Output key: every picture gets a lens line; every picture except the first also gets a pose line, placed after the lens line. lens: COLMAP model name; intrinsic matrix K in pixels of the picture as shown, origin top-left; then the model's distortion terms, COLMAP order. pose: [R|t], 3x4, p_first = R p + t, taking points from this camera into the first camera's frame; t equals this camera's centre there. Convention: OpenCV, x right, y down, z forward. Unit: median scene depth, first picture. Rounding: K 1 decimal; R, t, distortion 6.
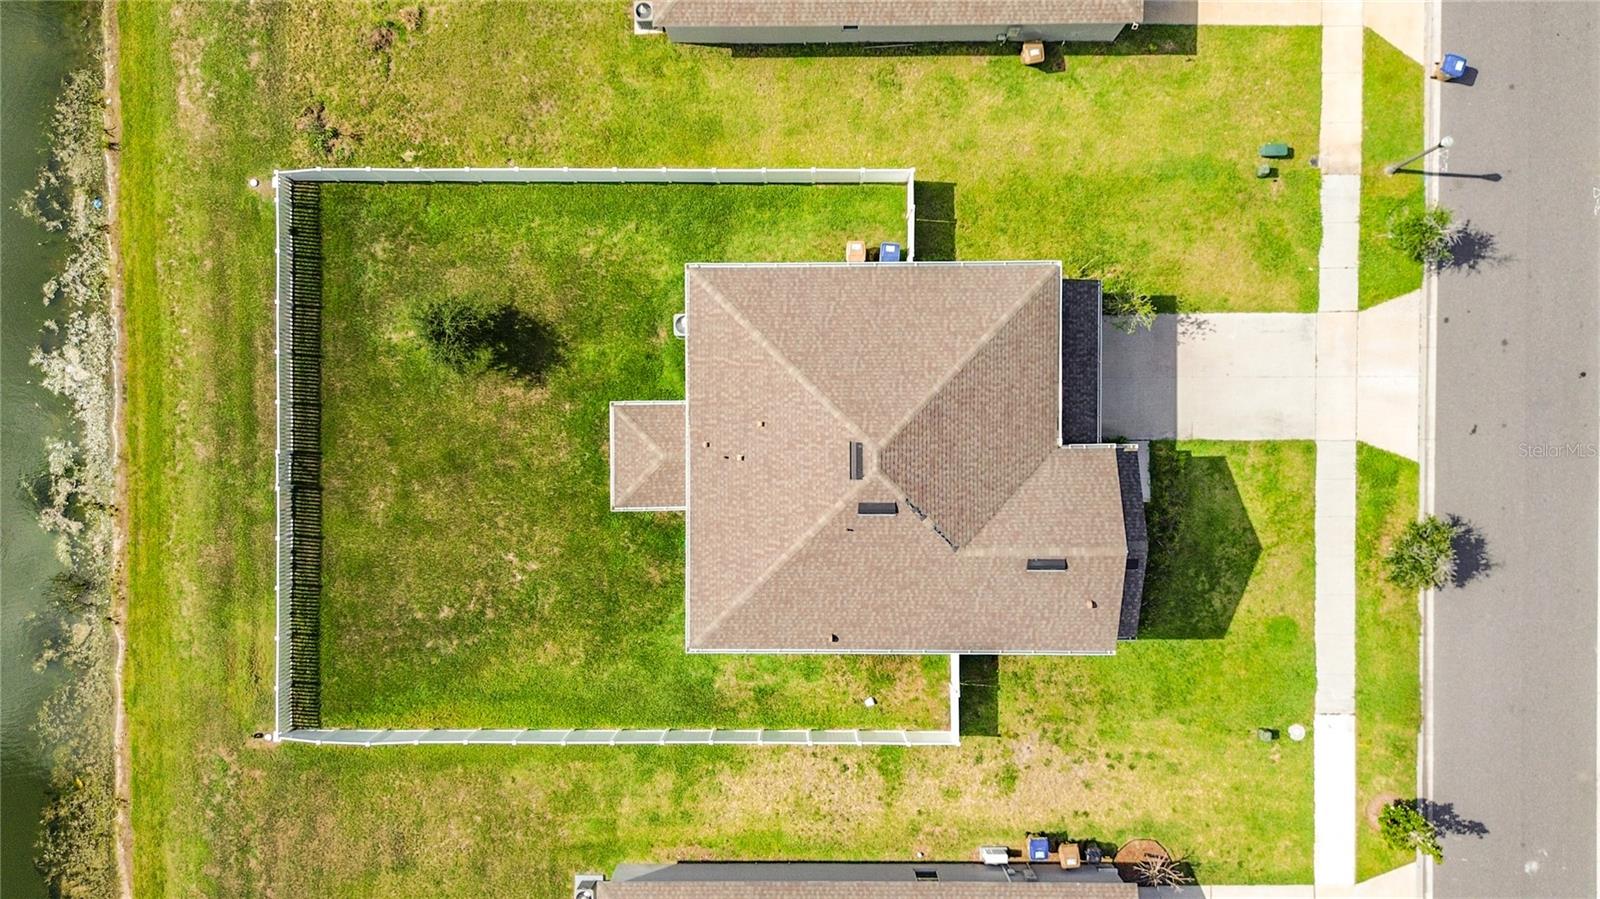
lens RADIAL K [[1187.4, 0, 800.0], [0, 1187.4, 449.5], [0, 0, 1]] dist [0.045401, -0.000857]
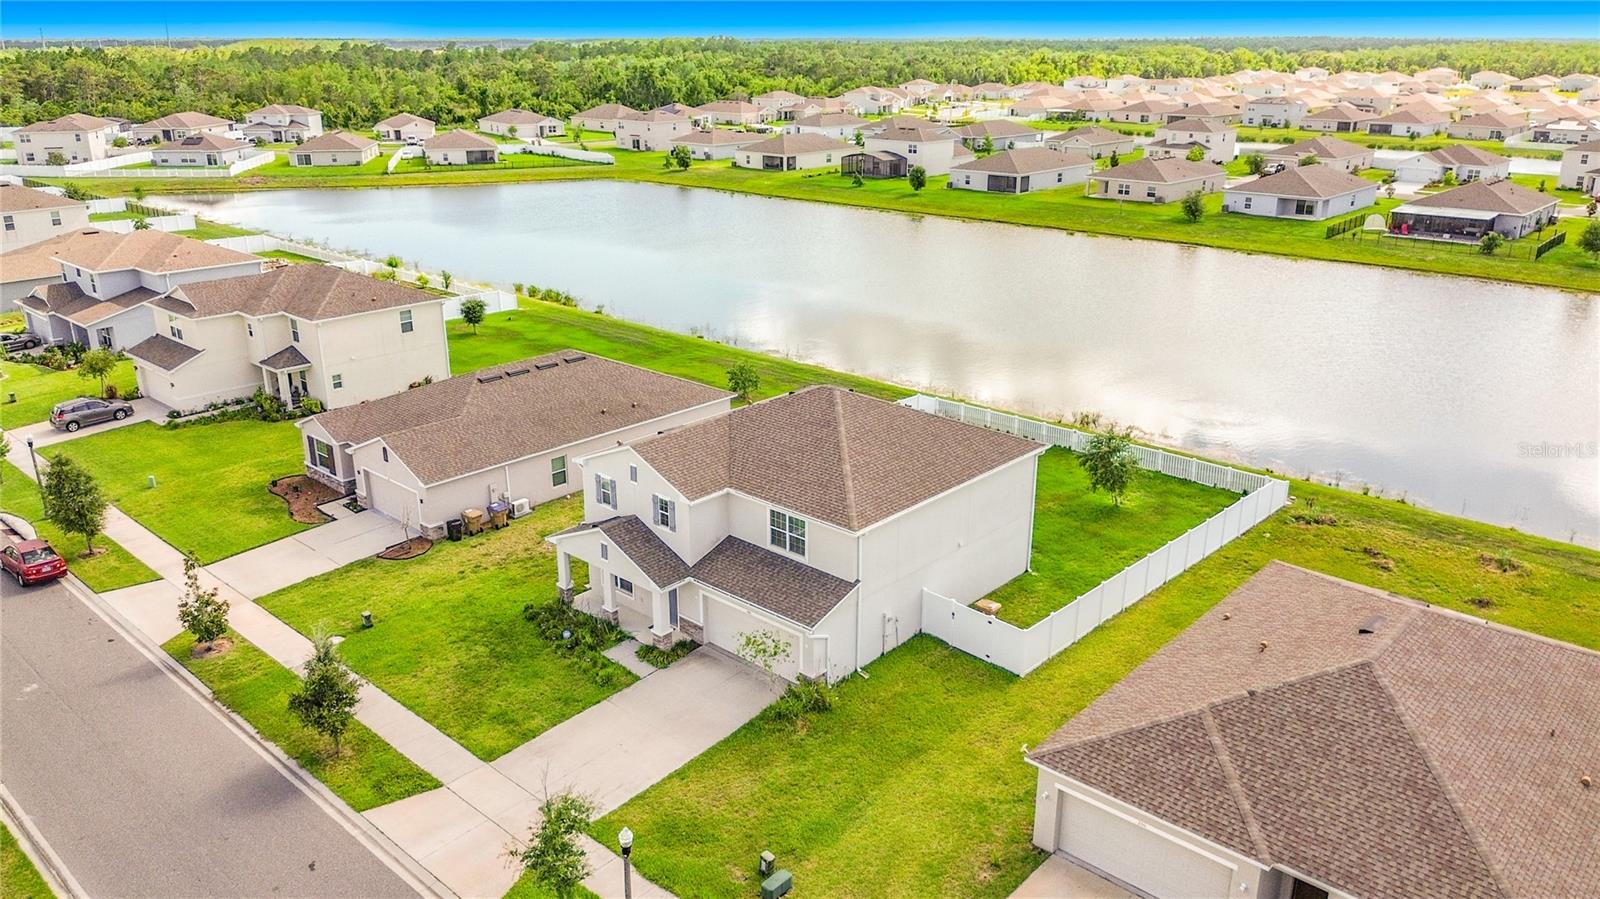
lens RADIAL K [[1162.4, 0, 800.0], [0, 1162.4, 449.5], [0, 0, 1]] dist [0.047631, -0.077405]
pose [[-0.672907, 0.253371, -0.694982, 0.792949], [-0.739719, -0.234887, 0.630590, -0.627779], [-0.003468, 0.938420, 0.345481, 0.514490]]
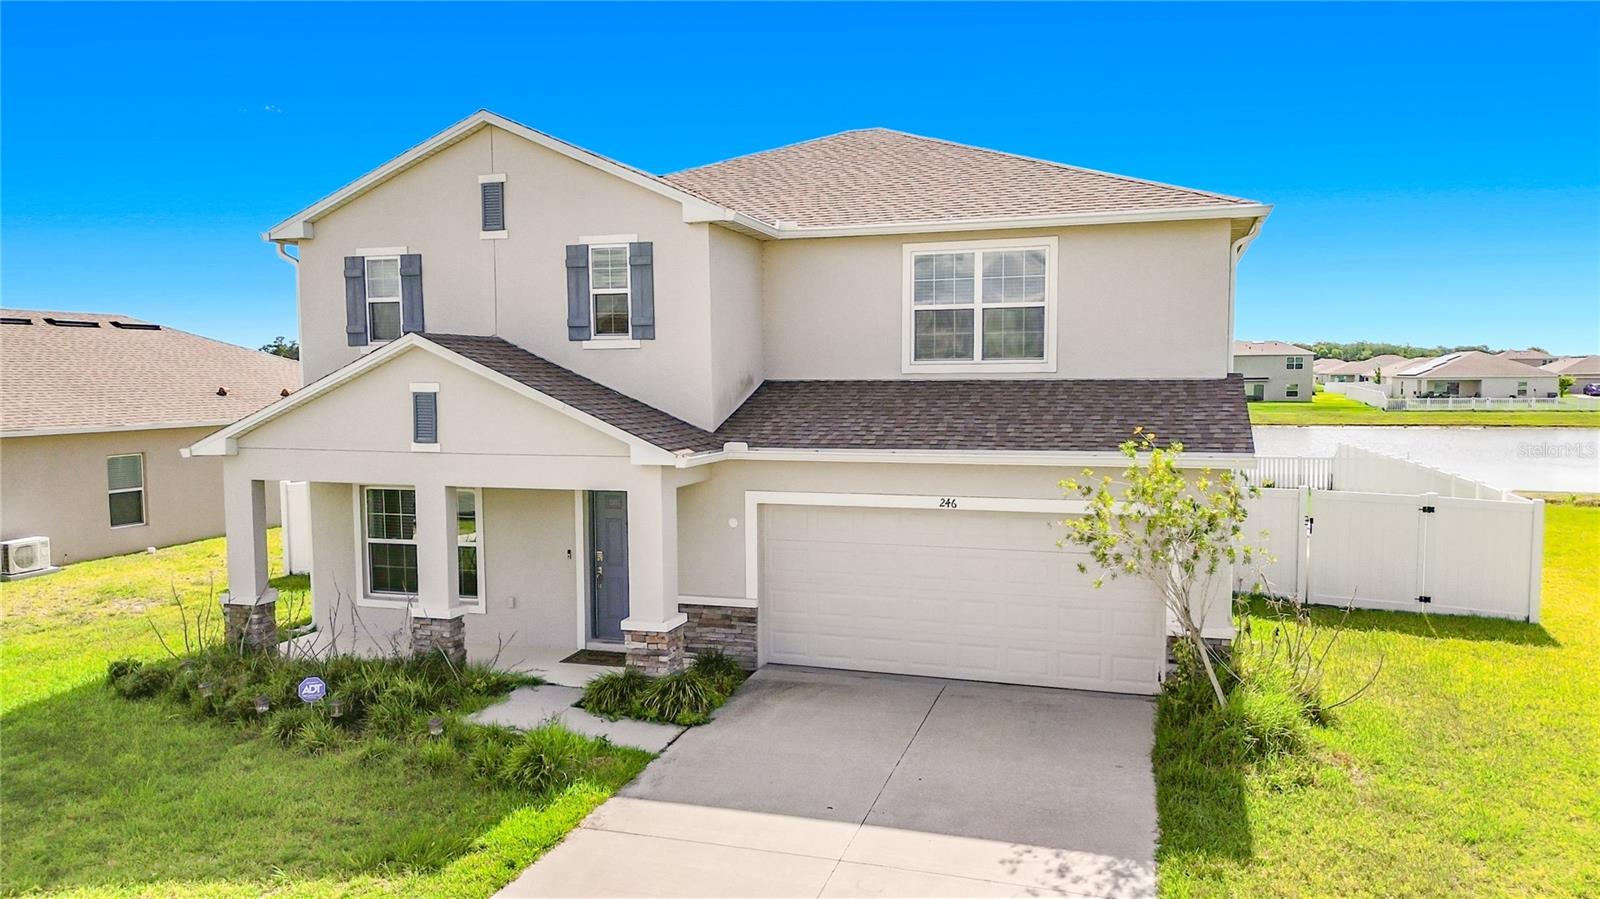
lens RADIAL K [[1151.9, 0, 801.2], [0, 1151.9, 475.6], [0, 0, 1]] dist [0.046504, -0.050889]
pose [[-0.306306, 0.093730, -0.947307, 0.516412], [-0.951932, -0.031802, 0.304655, -0.113314], [-0.001571, 0.995090, 0.098966, 0.908374]]
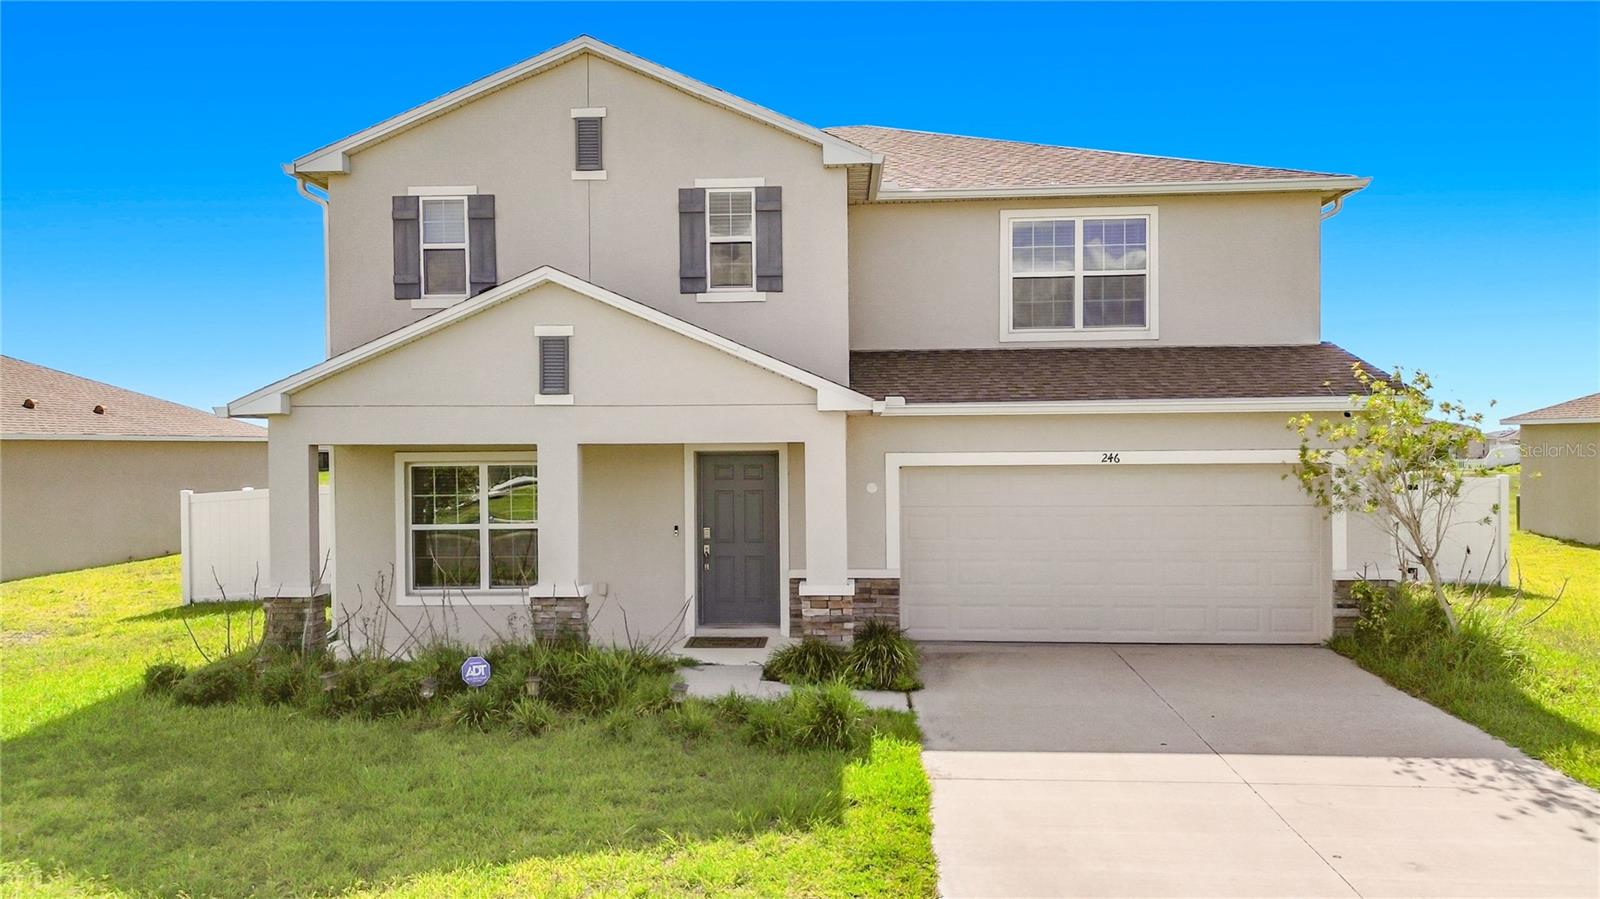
lens RADIAL K [[1162.8, 0, 796.1], [0, 1162.8, 477.5], [0, 0, 1]] dist [0.064403, -0.063292]
pose [[-0.059821, 0.034316, -0.997619, 0.521976], [-0.998207, -0.004198, 0.059712, 0.001611], [-0.002139, 0.999402, 0.034505, 0.939586]]
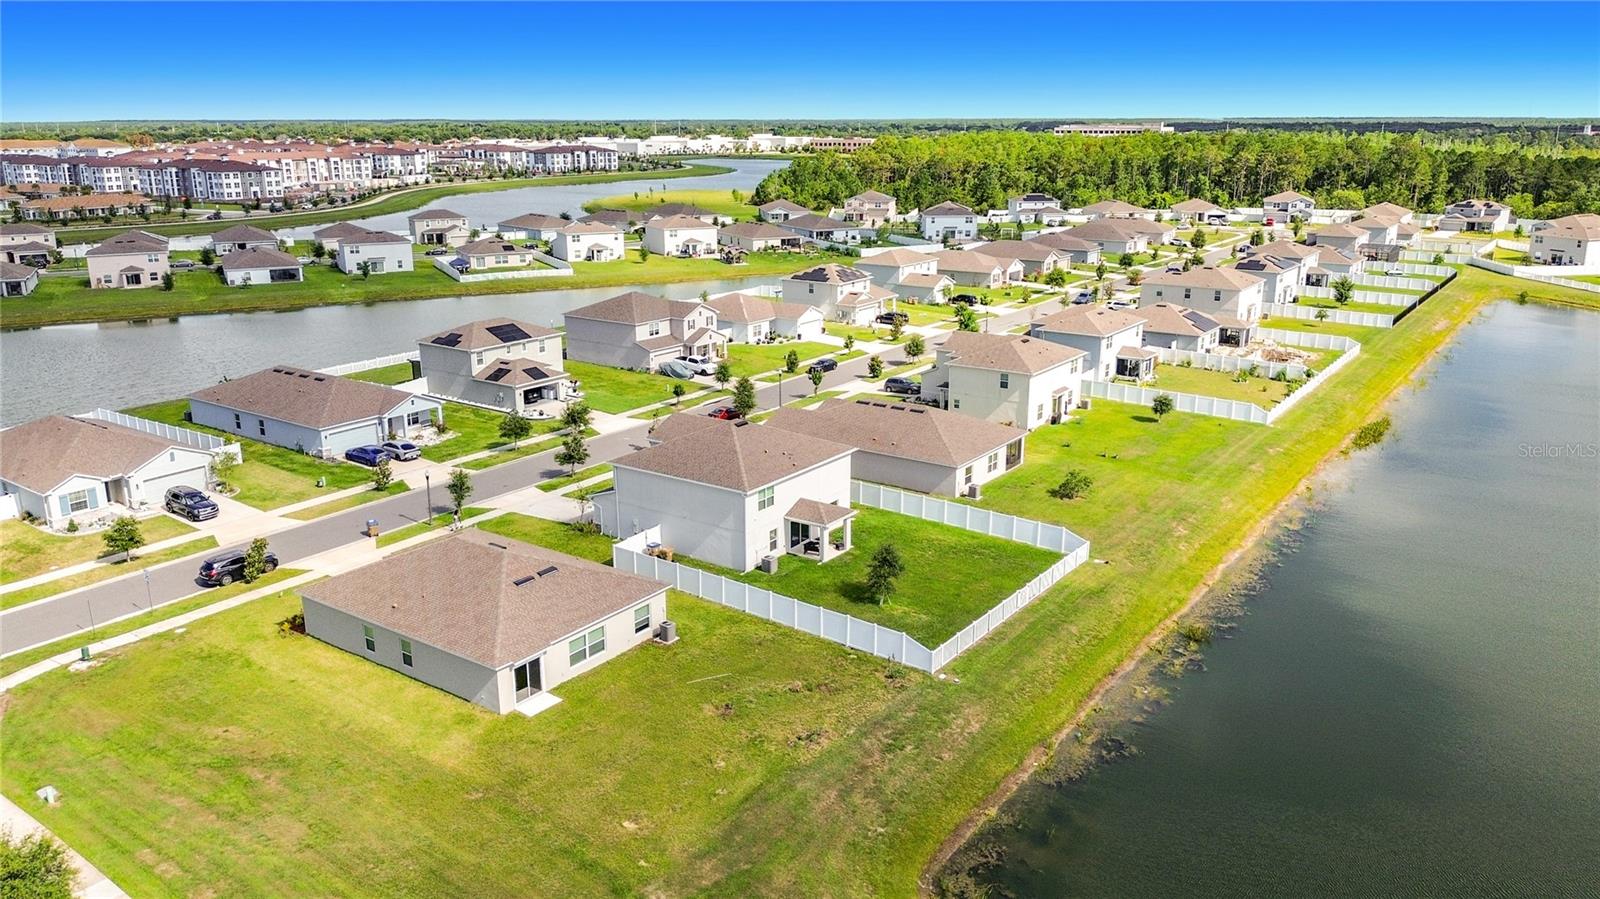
lens RADIAL K [[1173.3, 0, 800.0], [0, 1173.3, 449.5], [0, 0, 1]] dist [0.047866, -0.082416]
pose [[-0.816523, -0.148333, 0.557931, -1.032312], [0.577139, -0.233447, 0.782569, -1.341521], [0.014166, 0.960989, 0.276224, 0.366655]]
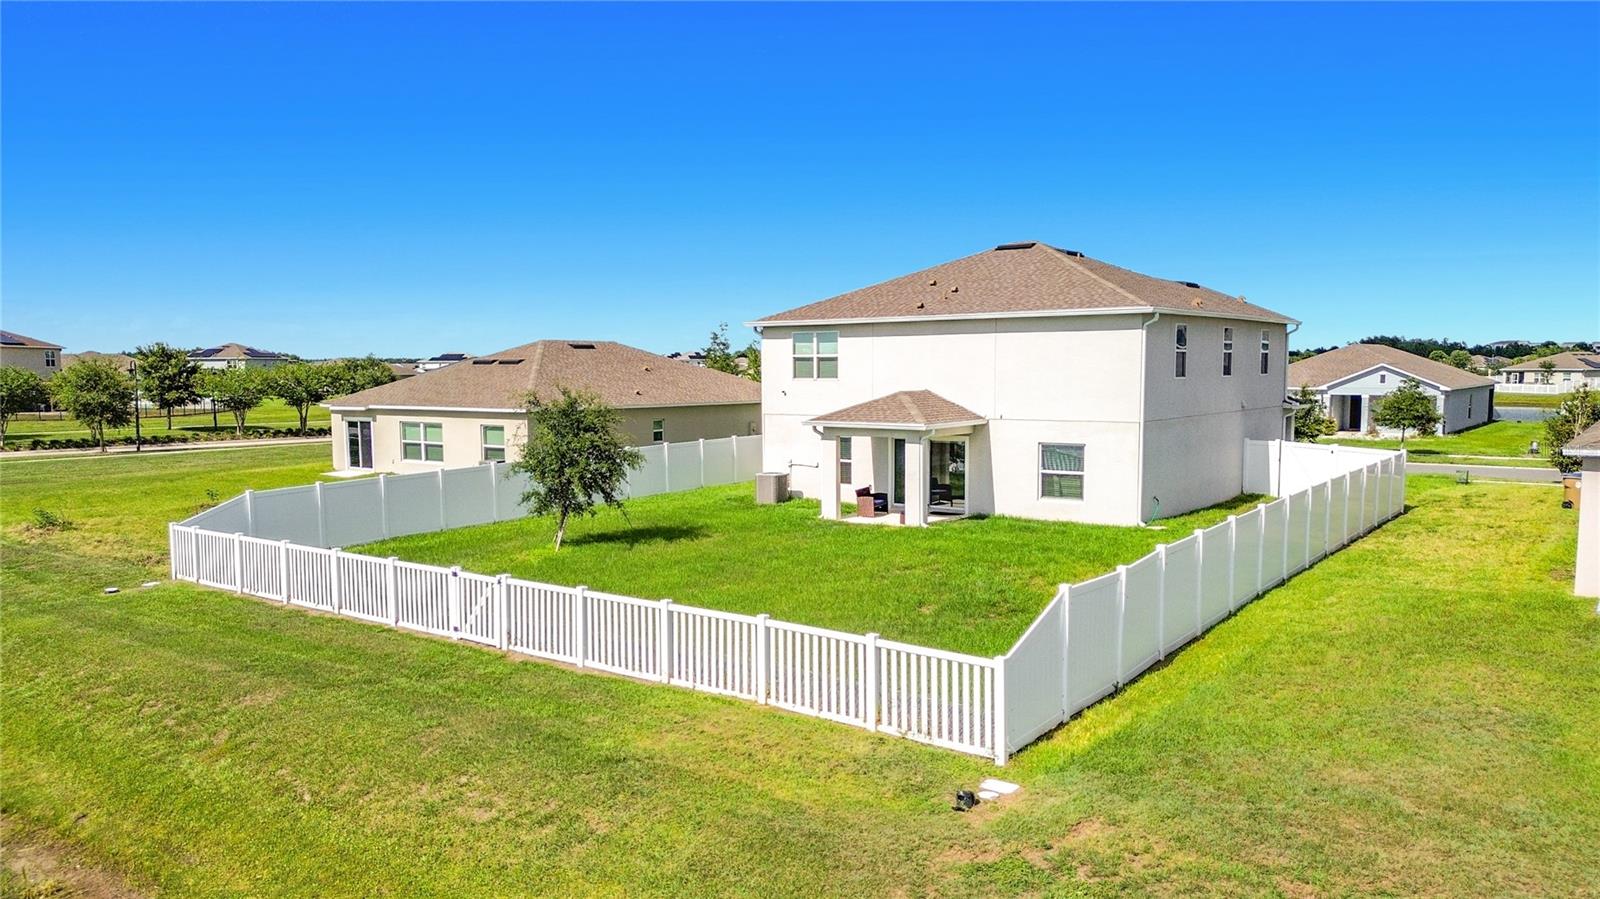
lens RADIAL K [[1162.8, 0, 796.1], [0, 1162.8, 477.5], [0, 0, 1]] dist [0.064403, -0.063292]
pose [[0.601843, -0.071125, 0.795441, -0.705753], [0.798536, 0.039616, -0.600642, 0.378929], [0.011208, 0.996680, 0.080638, 0.911230]]
